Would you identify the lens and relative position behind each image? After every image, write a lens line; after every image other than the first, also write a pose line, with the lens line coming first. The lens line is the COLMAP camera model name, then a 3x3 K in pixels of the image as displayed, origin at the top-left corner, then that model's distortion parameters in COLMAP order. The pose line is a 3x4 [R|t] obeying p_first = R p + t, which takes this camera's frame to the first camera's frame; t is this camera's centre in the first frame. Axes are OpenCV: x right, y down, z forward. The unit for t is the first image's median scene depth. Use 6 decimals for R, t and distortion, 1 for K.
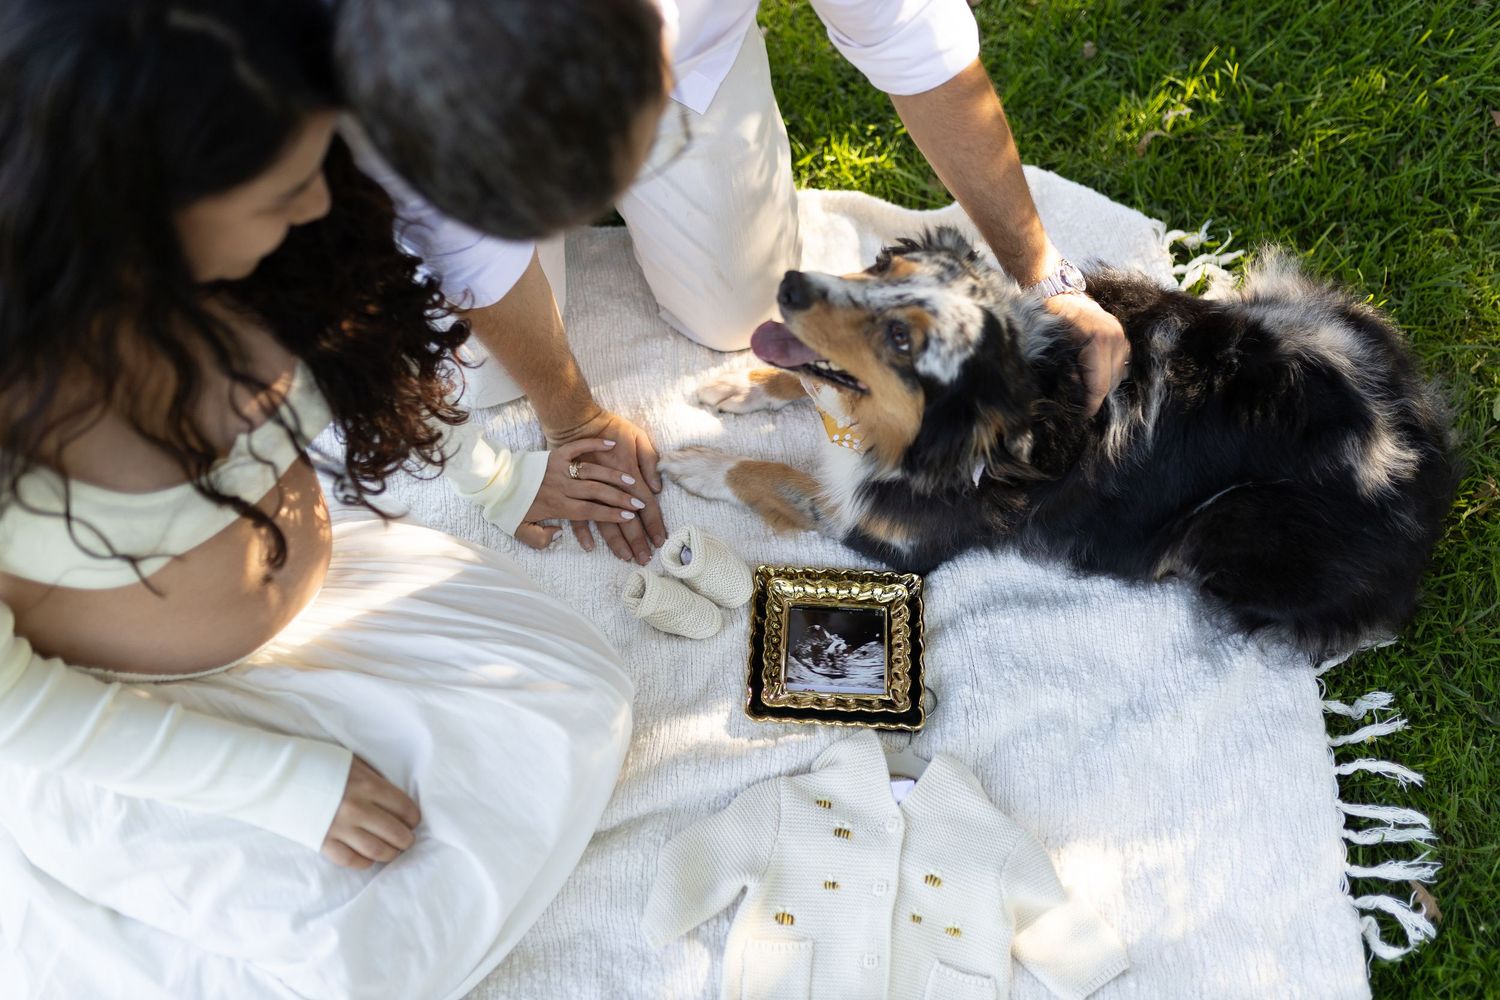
lens RADIAL K [[1444.0, 0, 741.0], [0, 1444.0, 501.4], [0, 0, 1]] dist [0.003098, 0.000000]
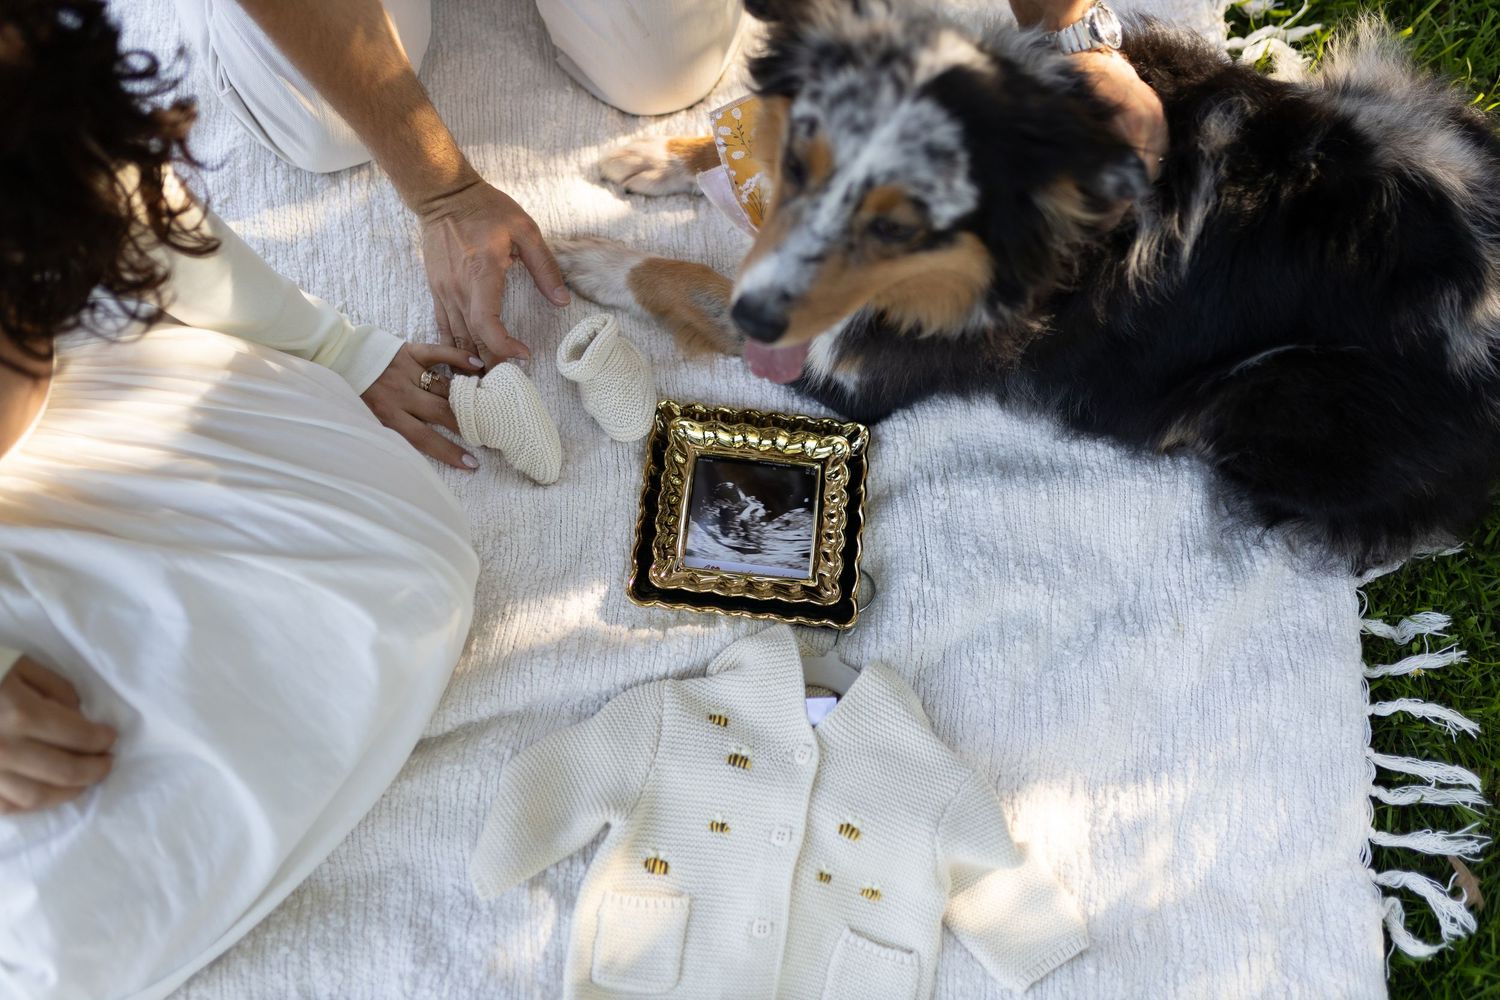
lens RADIAL K [[1444.0, 0, 762.3], [0, 1444.0, 506.3], [0, 0, 1]] dist [0.003098, 0.000000]
pose [[0.997443, 0.057873, 0.041930, 0.041751], [-0.063675, 0.986061, 0.153721, -0.024056], [-0.032449, -0.155997, 0.987224, 0.252733]]
